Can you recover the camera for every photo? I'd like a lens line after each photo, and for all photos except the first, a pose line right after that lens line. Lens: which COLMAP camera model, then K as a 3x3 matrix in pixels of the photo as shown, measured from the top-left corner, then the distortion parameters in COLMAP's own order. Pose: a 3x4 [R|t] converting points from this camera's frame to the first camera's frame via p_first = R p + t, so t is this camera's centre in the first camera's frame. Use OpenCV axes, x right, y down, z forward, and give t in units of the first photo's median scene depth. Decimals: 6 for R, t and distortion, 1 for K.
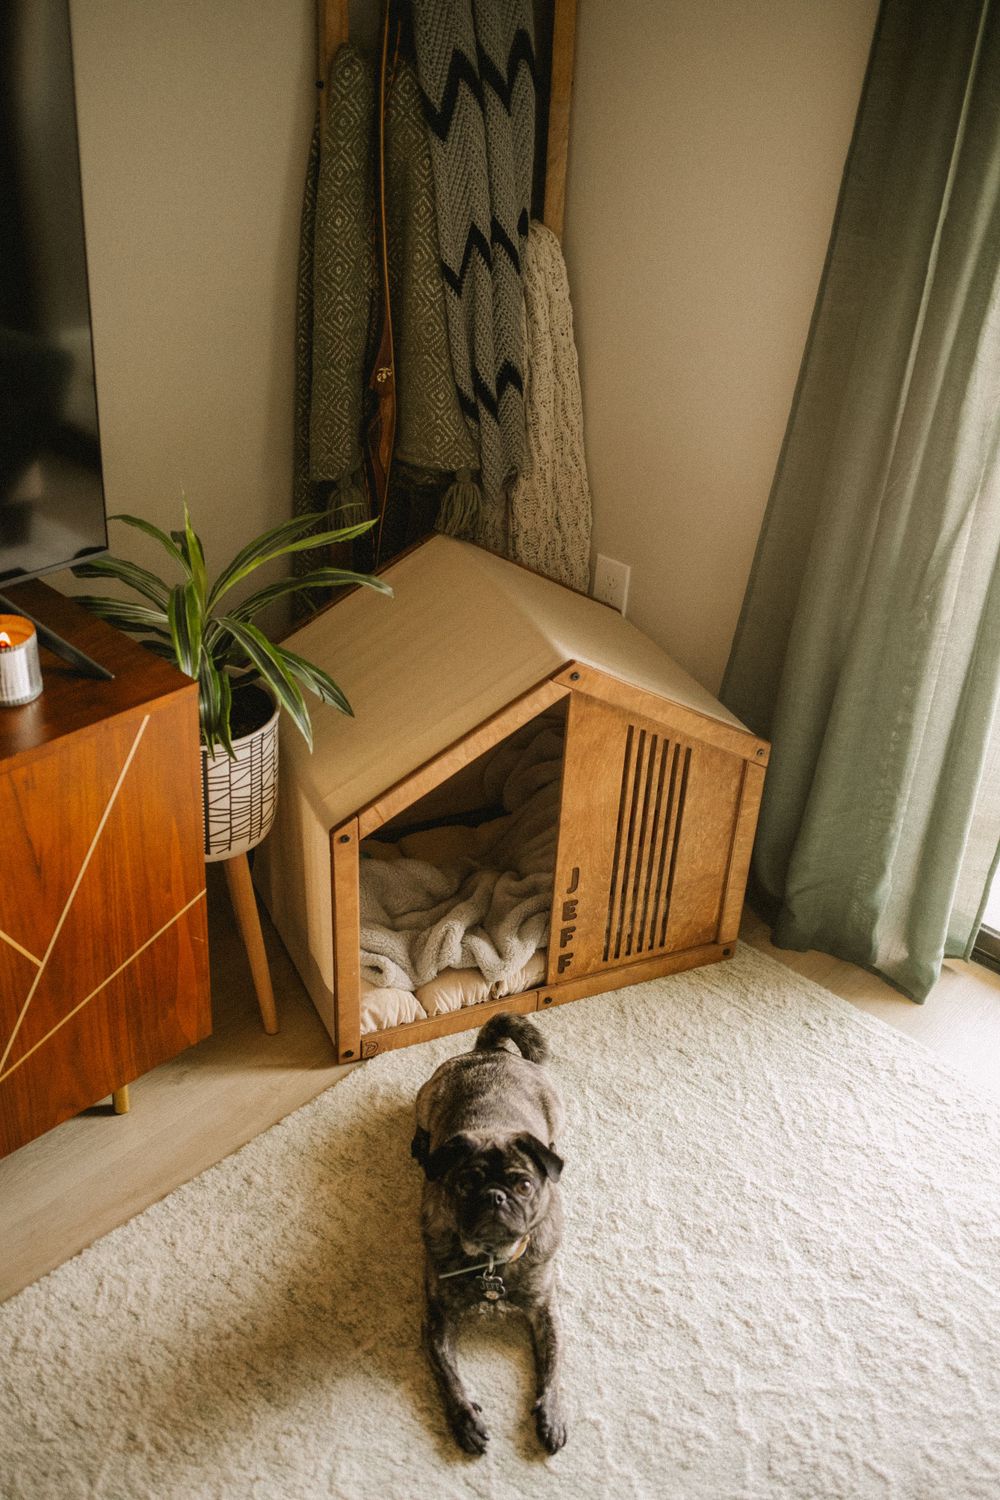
lens RADIAL K [[1457.3, 0, 507.6], [0, 1457.3, 751.0], [0, 0, 1]] dist [-0.069523, 0.056139]
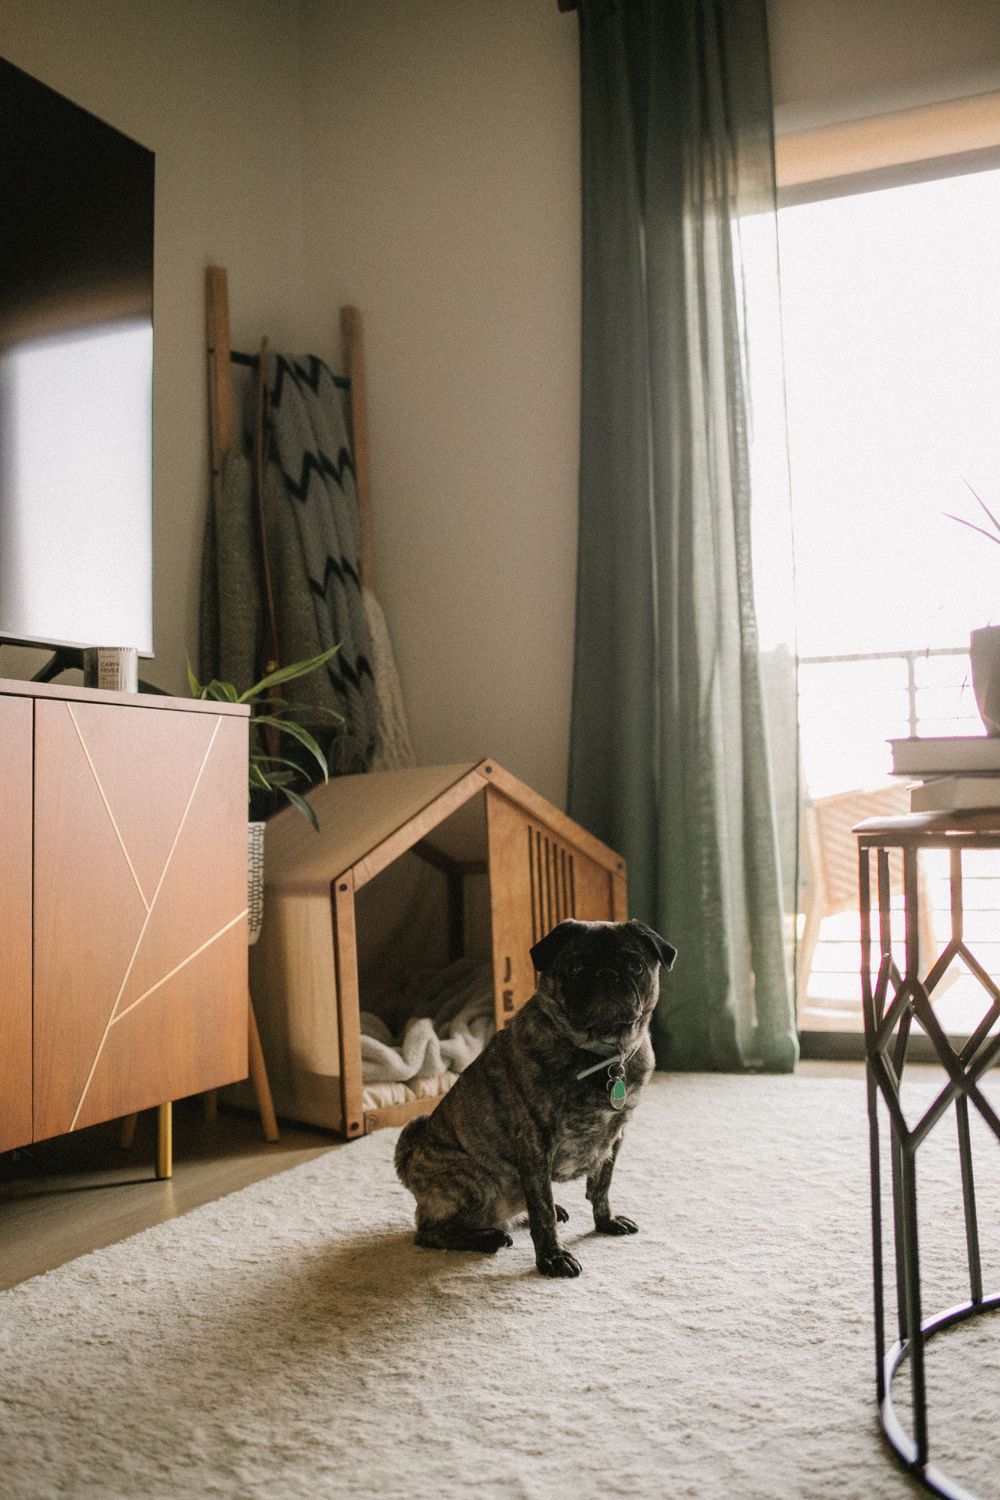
lens RADIAL K [[1457.3, 0, 507.6], [0, 1457.3, 751.0], [0, 0, 1]] dist [-0.069523, 0.056139]
pose [[0.943673, -0.074021, 0.322493, -0.333262], [0.243672, 0.814829, -0.526001, 0.582582], [-0.223842, 0.574955, 0.786970, -0.046128]]
